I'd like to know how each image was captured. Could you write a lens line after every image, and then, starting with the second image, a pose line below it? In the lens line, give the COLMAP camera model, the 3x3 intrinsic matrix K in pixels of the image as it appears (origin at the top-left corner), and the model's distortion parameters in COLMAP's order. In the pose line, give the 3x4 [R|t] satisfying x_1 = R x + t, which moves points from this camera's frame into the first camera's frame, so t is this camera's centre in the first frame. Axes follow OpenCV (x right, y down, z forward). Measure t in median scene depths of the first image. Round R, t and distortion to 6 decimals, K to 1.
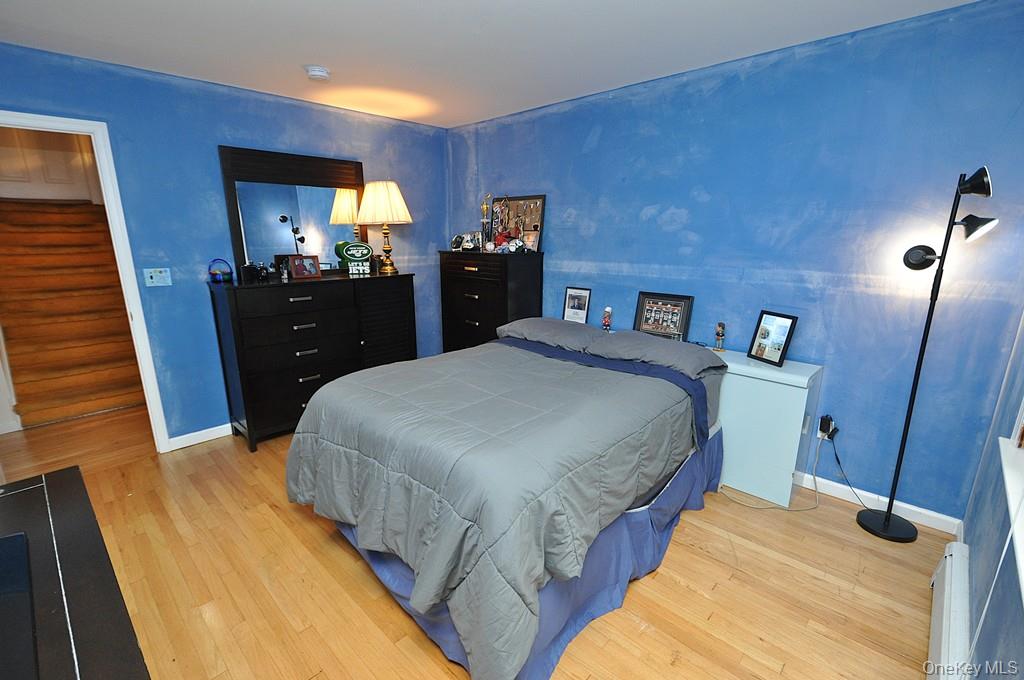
lens RADIAL K [[464.7, 0, 508.9], [0, 464.7, 355.6], [0, 0, 1]] dist [-0.000663, -0.006372]
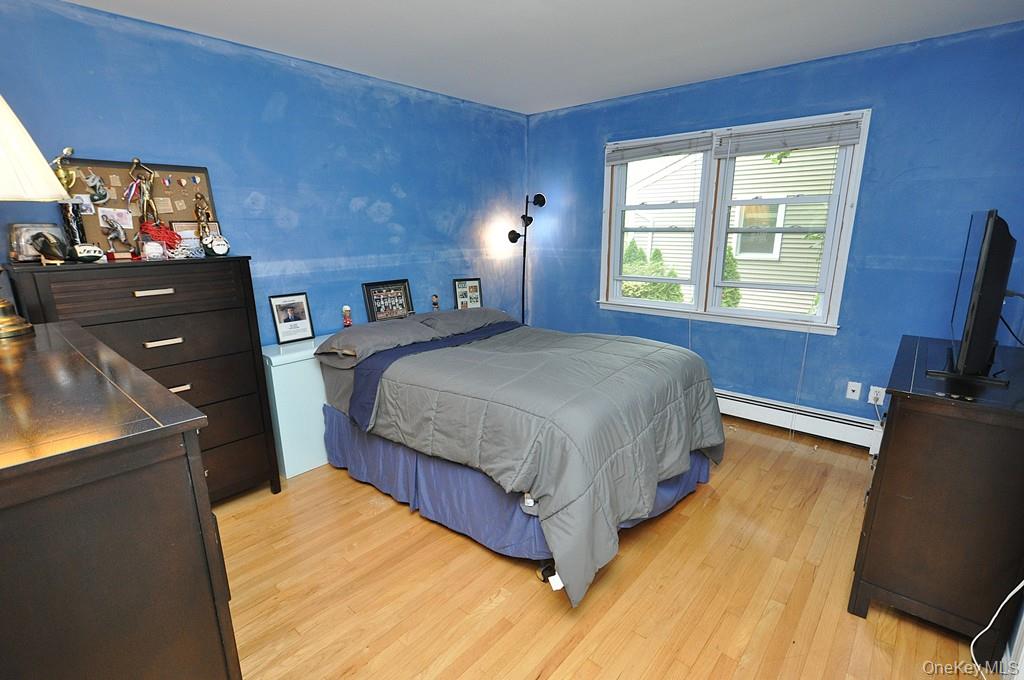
lens RADIAL K [[464.7, 0, 508.9], [0, 464.7, 355.6], [0, 0, 1]] dist [-0.000663, -0.006372]
pose [[-0.046406, -0.255484, 0.965699, -0.758843], [0.275078, 0.926095, 0.258226, -0.172644], [-0.960301, 0.277626, 0.027301, 0.742680]]
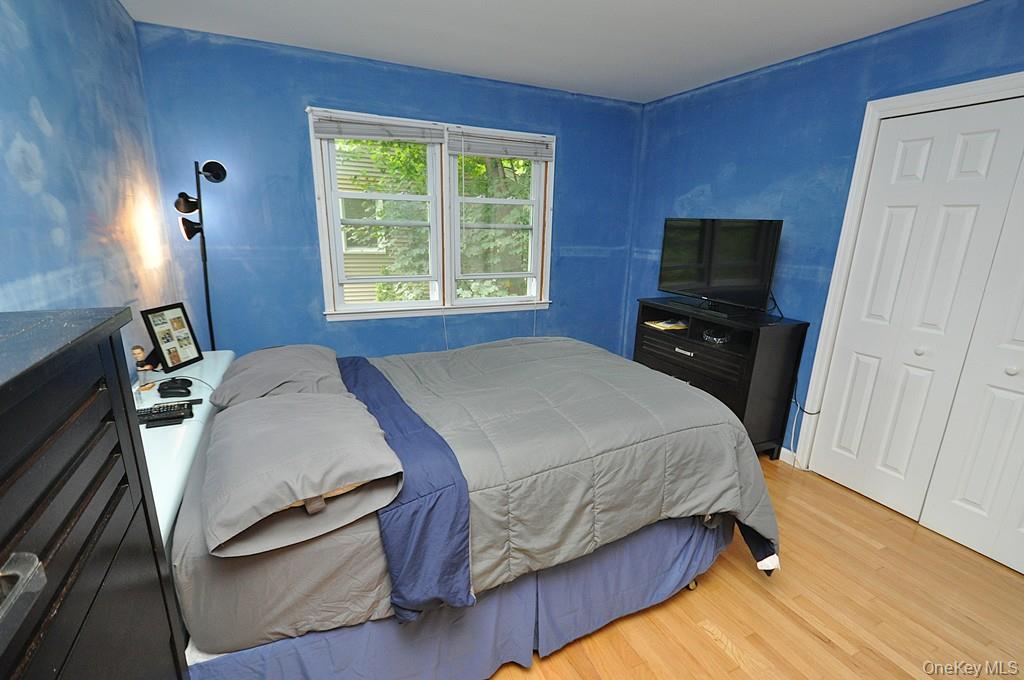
lens RADIAL K [[464.7, 0, 508.9], [0, 464.7, 355.6], [0, 0, 1]] dist [-0.000663, -0.006372]
pose [[-0.925411, -0.119387, 0.359668, -0.218418], [0.082424, 0.862951, 0.498519, -0.303142], [-0.369893, 0.490981, -0.788744, 1.200802]]
